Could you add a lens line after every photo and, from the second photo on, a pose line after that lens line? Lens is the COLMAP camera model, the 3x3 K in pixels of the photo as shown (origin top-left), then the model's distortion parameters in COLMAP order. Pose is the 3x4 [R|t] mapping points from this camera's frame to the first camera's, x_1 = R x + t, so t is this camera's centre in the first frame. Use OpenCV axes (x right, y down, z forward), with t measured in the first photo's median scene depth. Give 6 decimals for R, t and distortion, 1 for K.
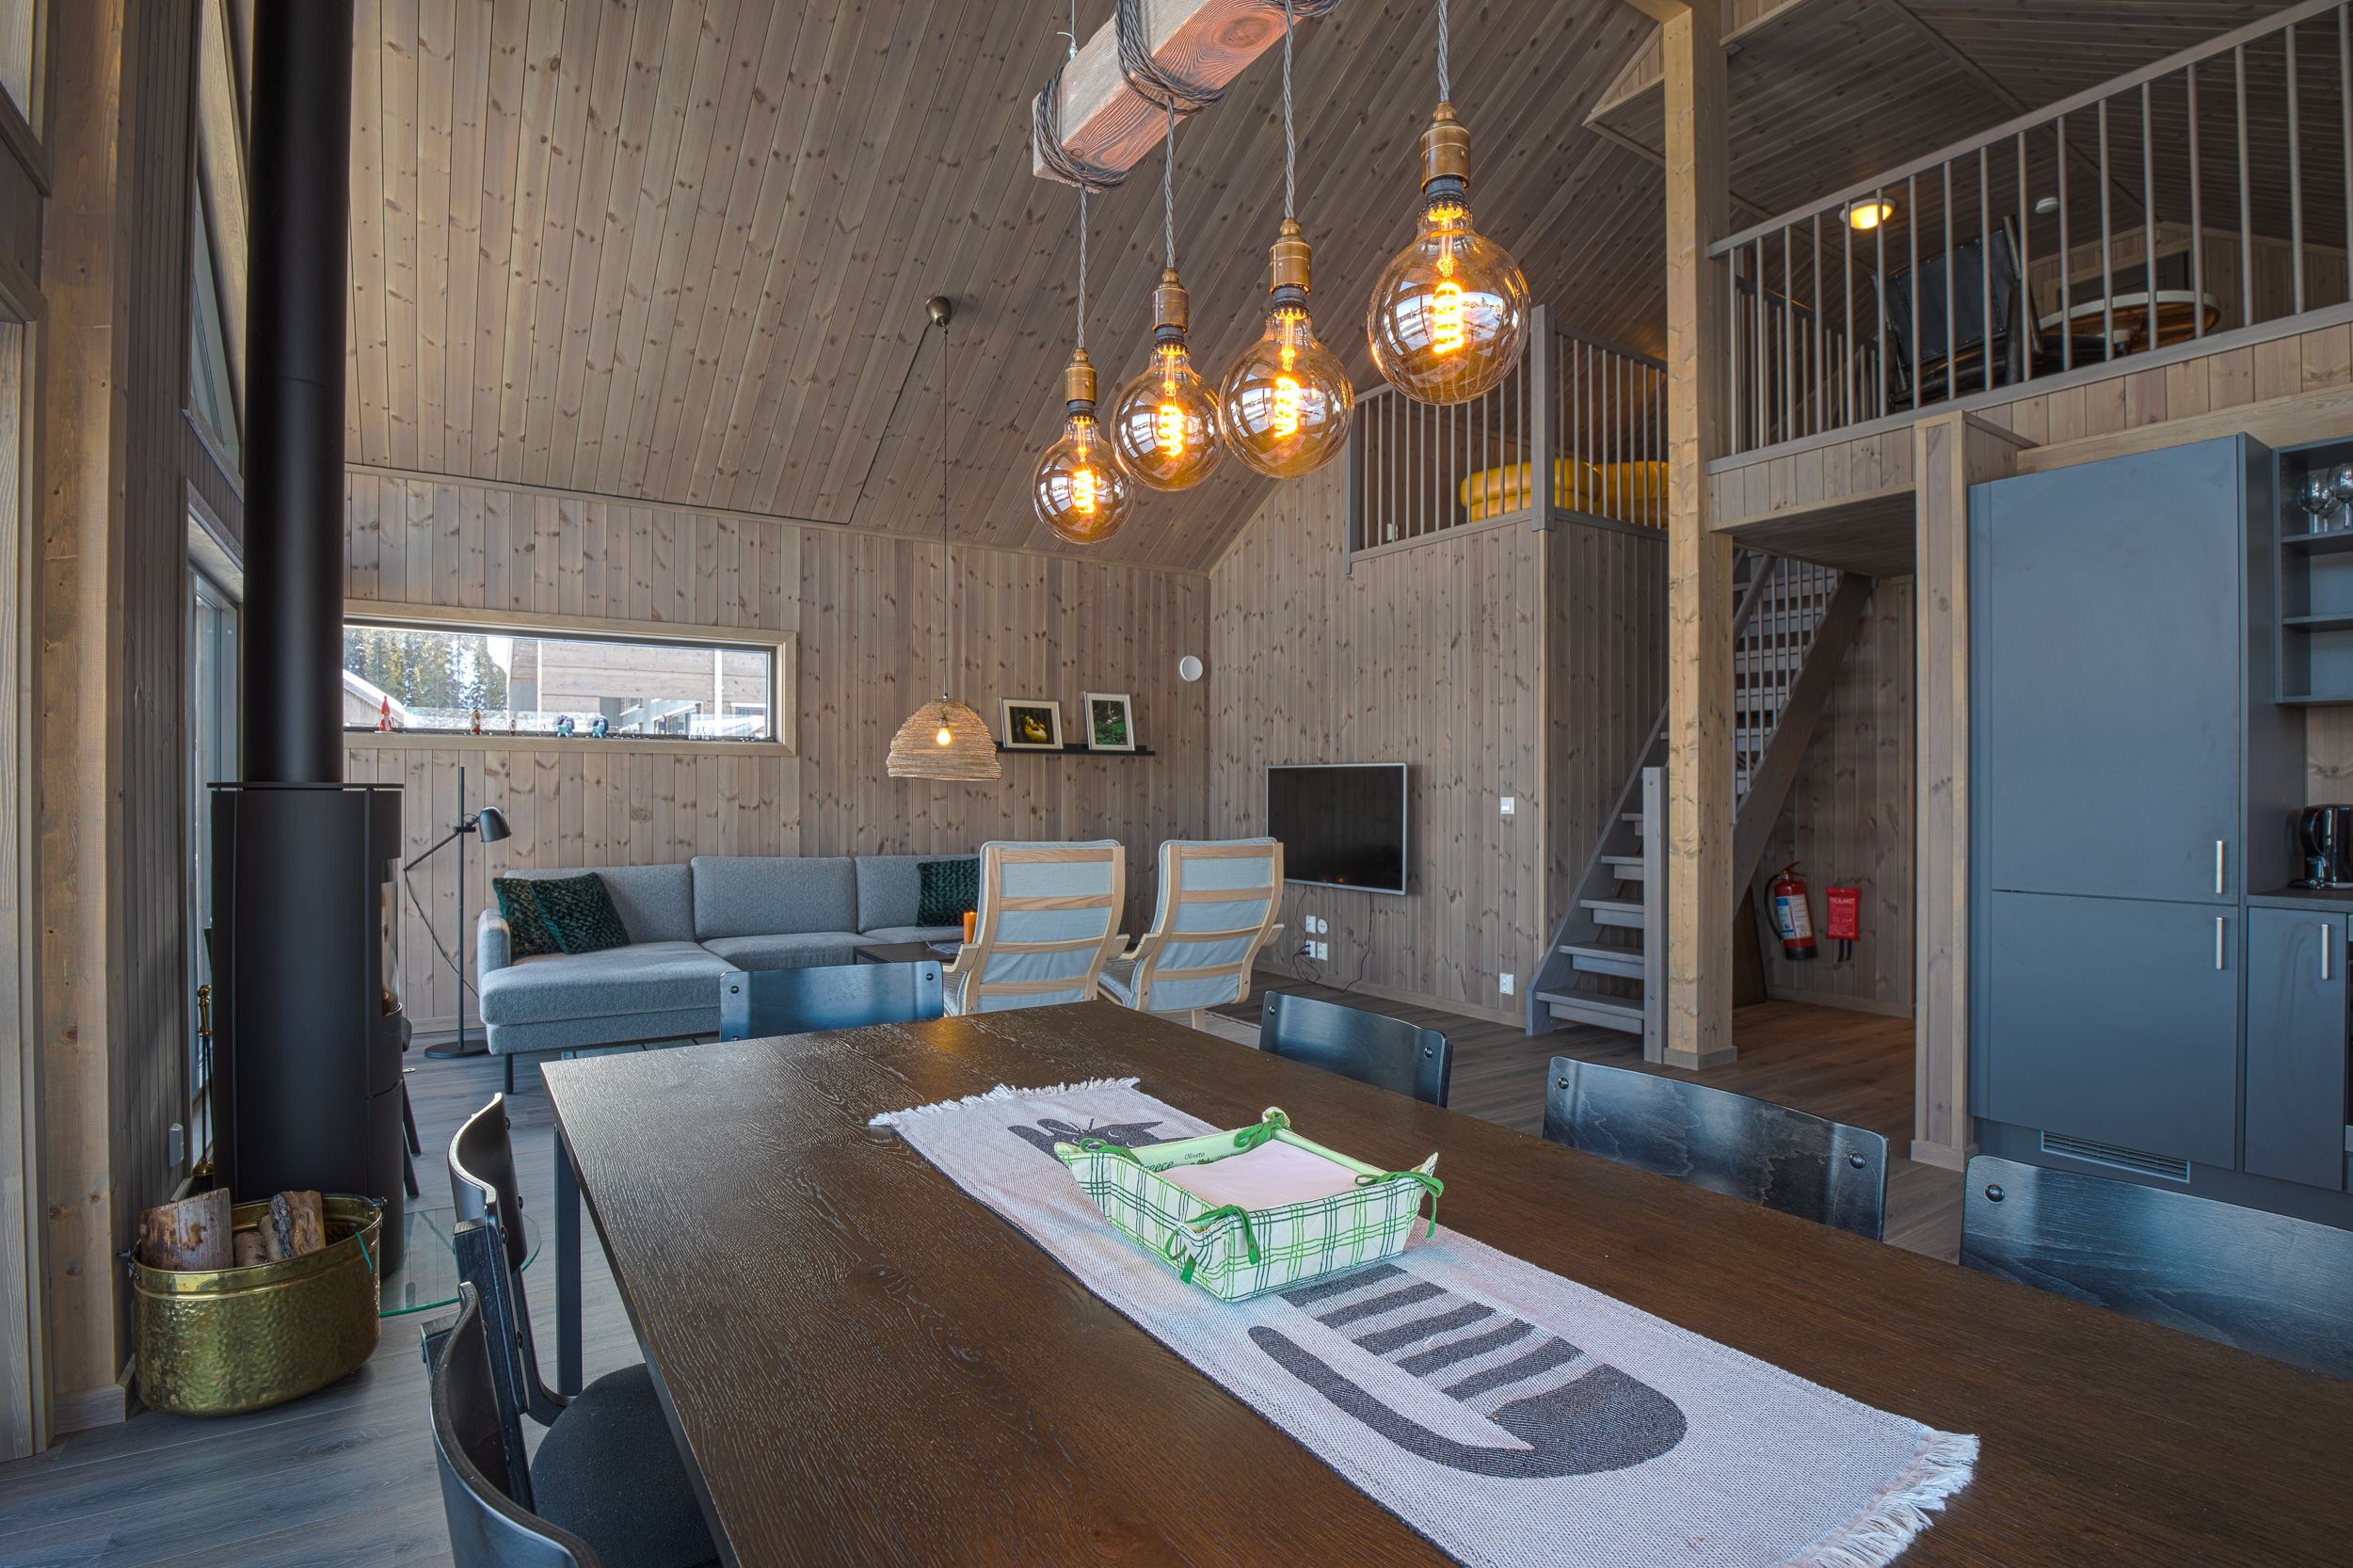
lens RADIAL K [[1152.4, 0, 1187.1], [0, 1152.4, 787.7], [0, 0, 1]] dist [-0.029920, -0.002365]
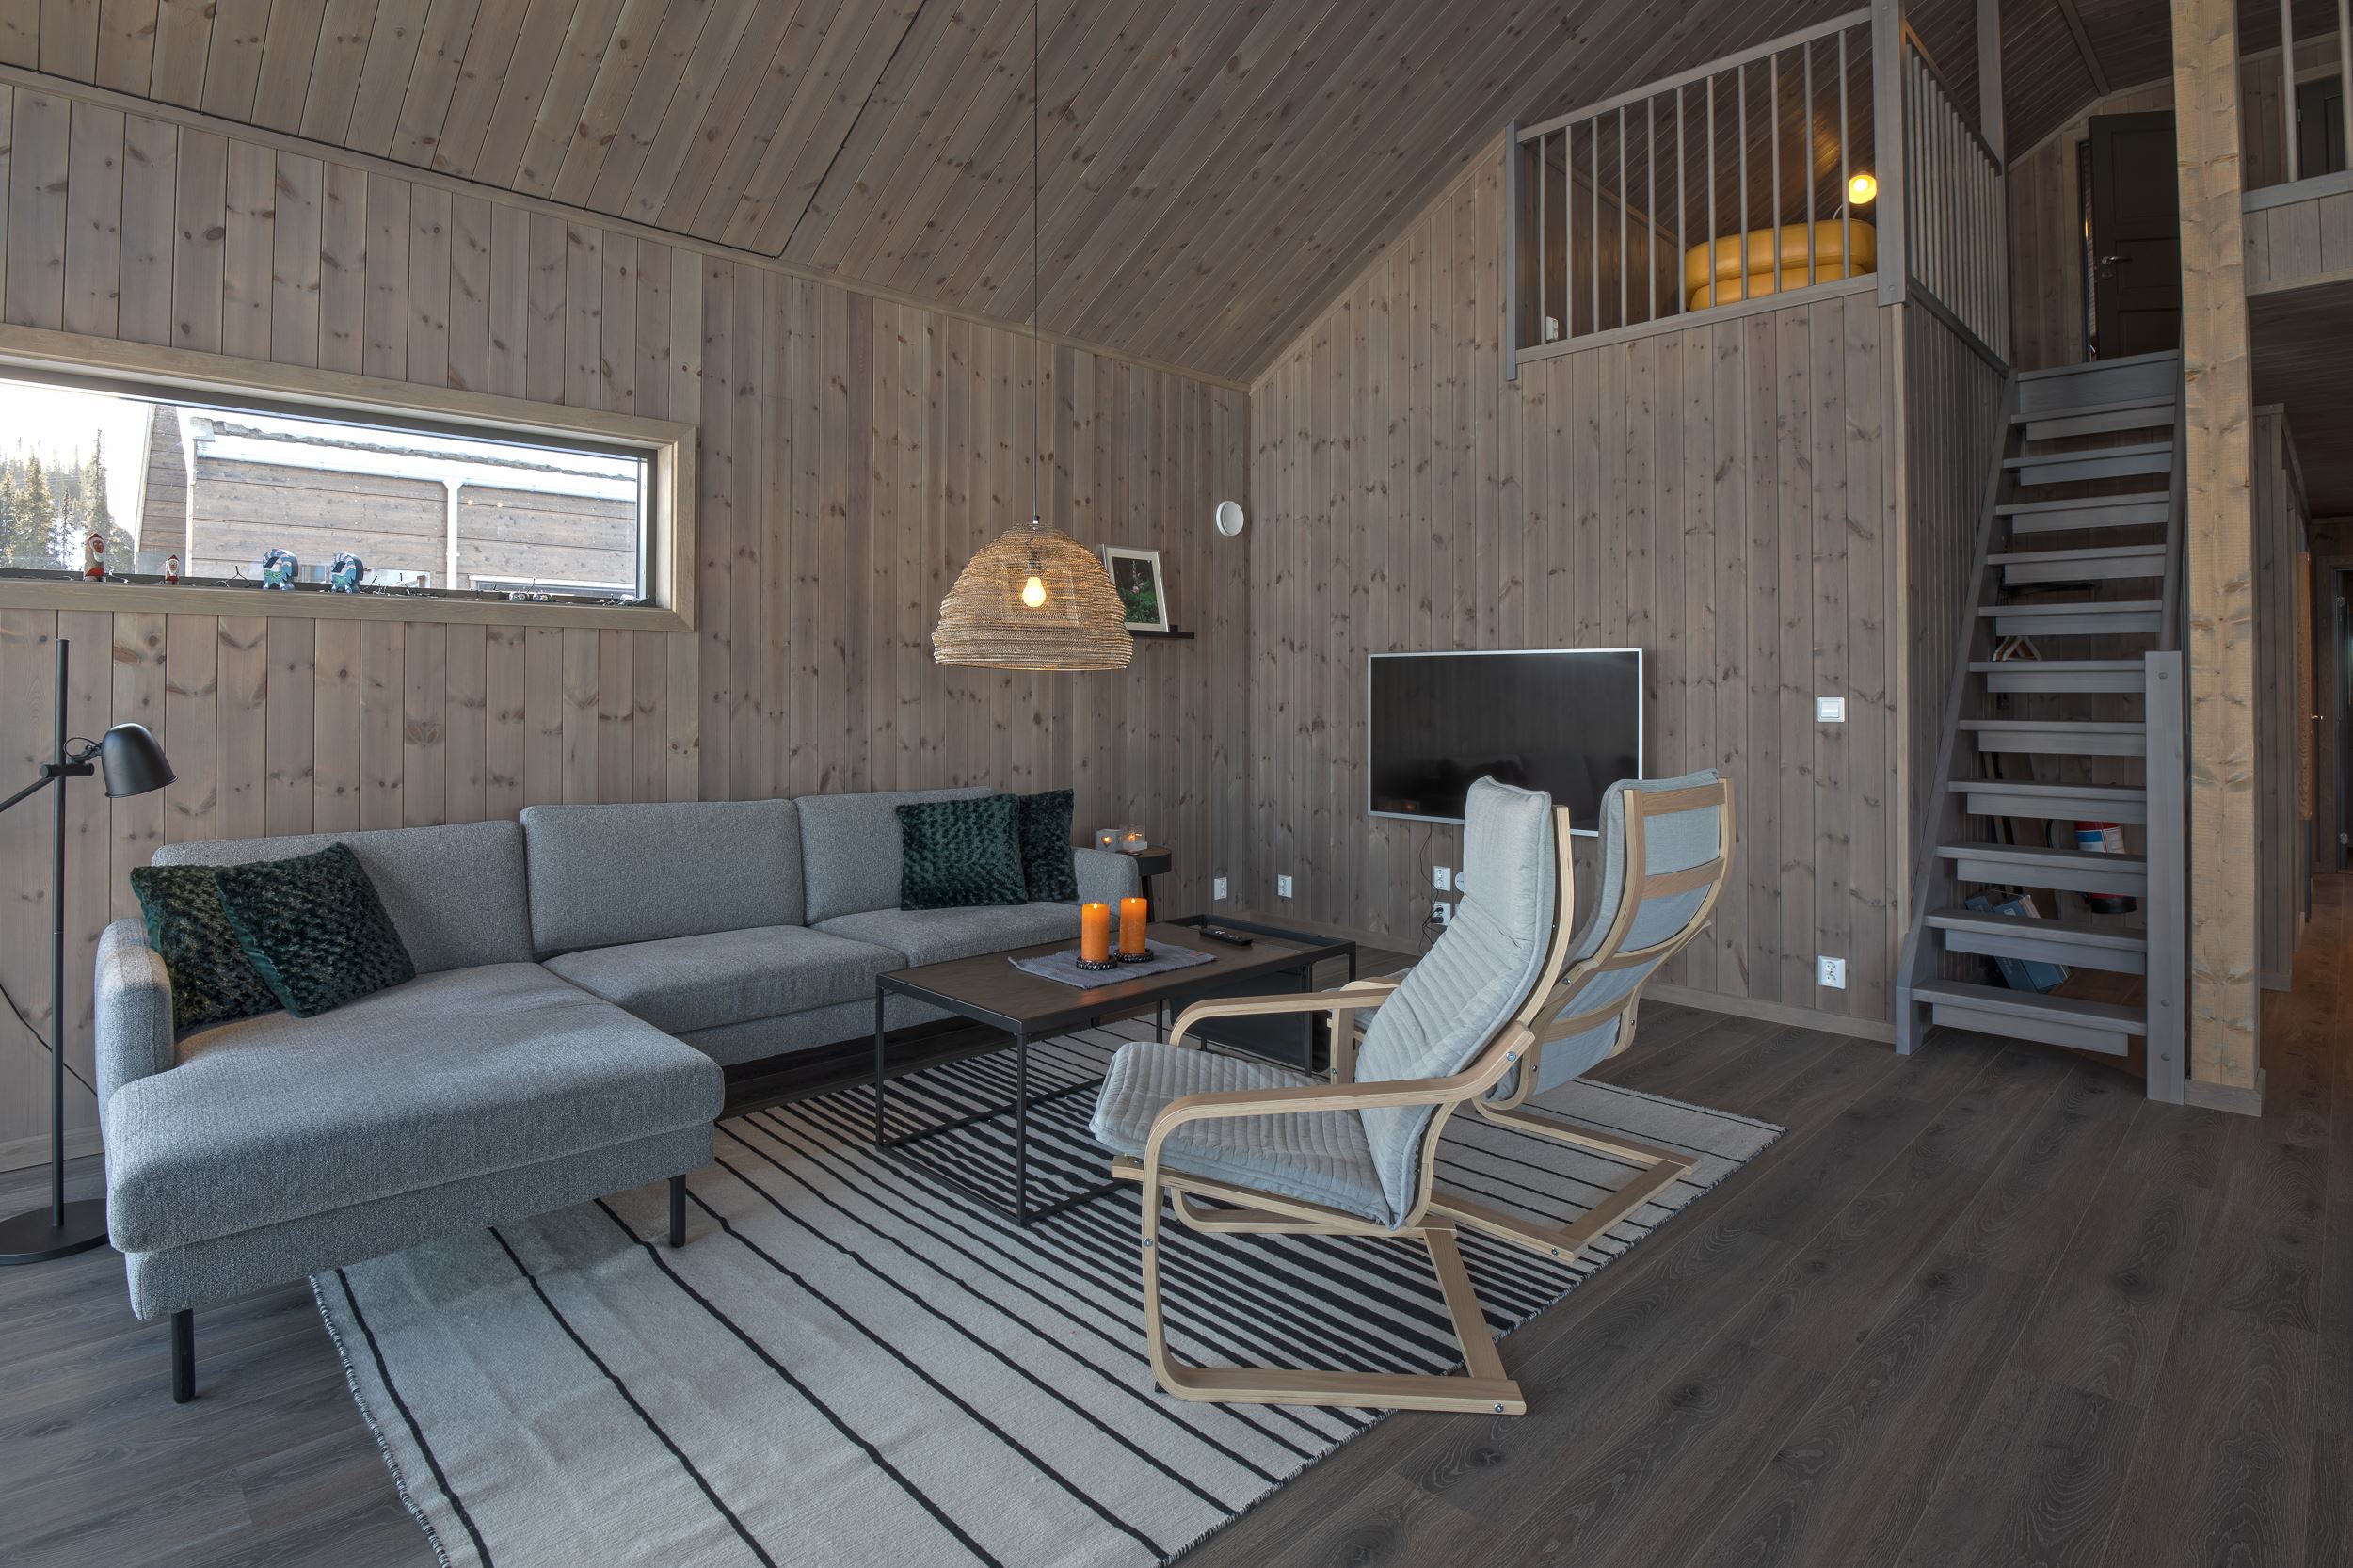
lens RADIAL K [[1152.4, 0, 1113.3], [0, 1152.4, 671.6], [0, 0, 1]] dist [-0.029920, -0.002365]
pose [[0.983523, 0.001844, 0.180774, -0.248386], [0.000729, 0.999899, -0.014164, 0.002067], [-0.180782, 0.014063, 0.983423, 0.394722]]
